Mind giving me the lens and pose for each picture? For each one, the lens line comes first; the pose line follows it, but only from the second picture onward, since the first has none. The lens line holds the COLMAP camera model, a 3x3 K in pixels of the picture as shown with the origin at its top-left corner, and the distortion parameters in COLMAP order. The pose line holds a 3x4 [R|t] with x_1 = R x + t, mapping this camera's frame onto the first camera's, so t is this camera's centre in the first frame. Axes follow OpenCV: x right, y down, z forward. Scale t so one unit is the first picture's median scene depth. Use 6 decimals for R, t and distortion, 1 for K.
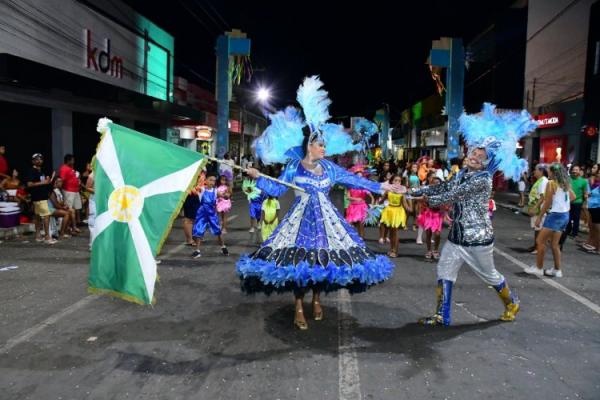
lens RADIAL K [[468.0, 0, 300.0], [0, 468.0, 200.0], [0, 0, 1]] dist [-0.161321, 0.117691]
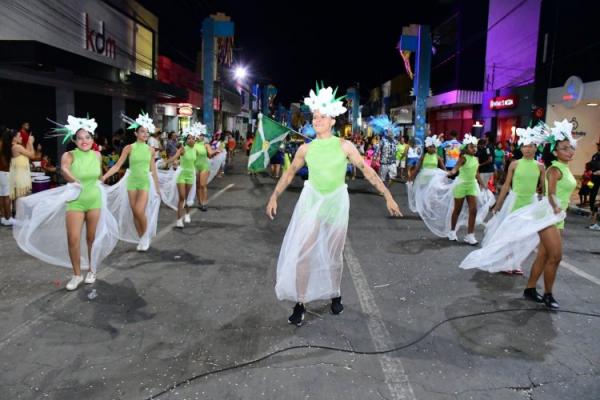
lens RADIAL K [[468.0, 0, 300.0], [0, 468.0, 200.0], [0, 0, 1]] dist [-0.161321, 0.117691]
pose [[0.997682, -0.002985, 0.067985, -0.027866], [-0.000398, 0.998764, 0.049704, 0.008724], [-0.068050, -0.049616, 0.996447, -0.085073]]
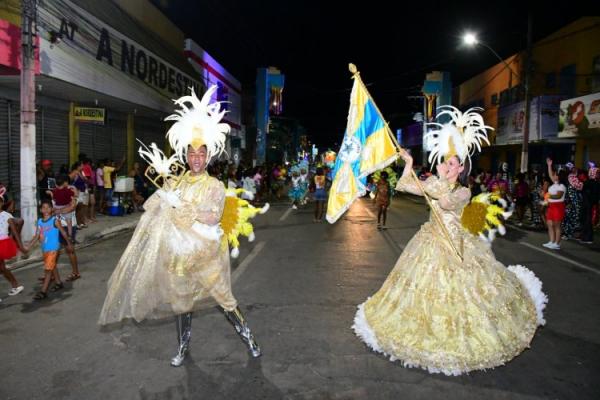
lens RADIAL K [[468.0, 0, 300.0], [0, 468.0, 200.0], [0, 0, 1]] dist [-0.161321, 0.117691]
pose [[0.999773, -0.002852, 0.021122, 0.031405], [0.003228, 0.999837, -0.017777, -0.104812], [-0.021068, 0.017841, 0.999619, 1.178194]]
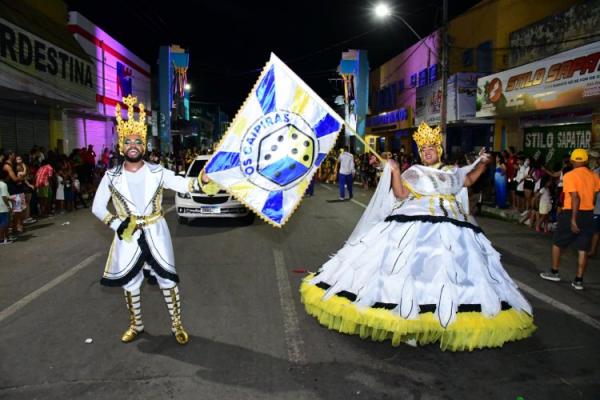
lens RADIAL K [[468.0, 0, 300.0], [0, 468.0, 200.0], [0, 0, 1]] dist [-0.161321, 0.117691]
pose [[0.986164, -0.034582, 0.162126, 0.090056], [0.032901, 0.999374, 0.013041, -0.110434], [-0.162475, -0.007526, 0.986684, 1.260253]]
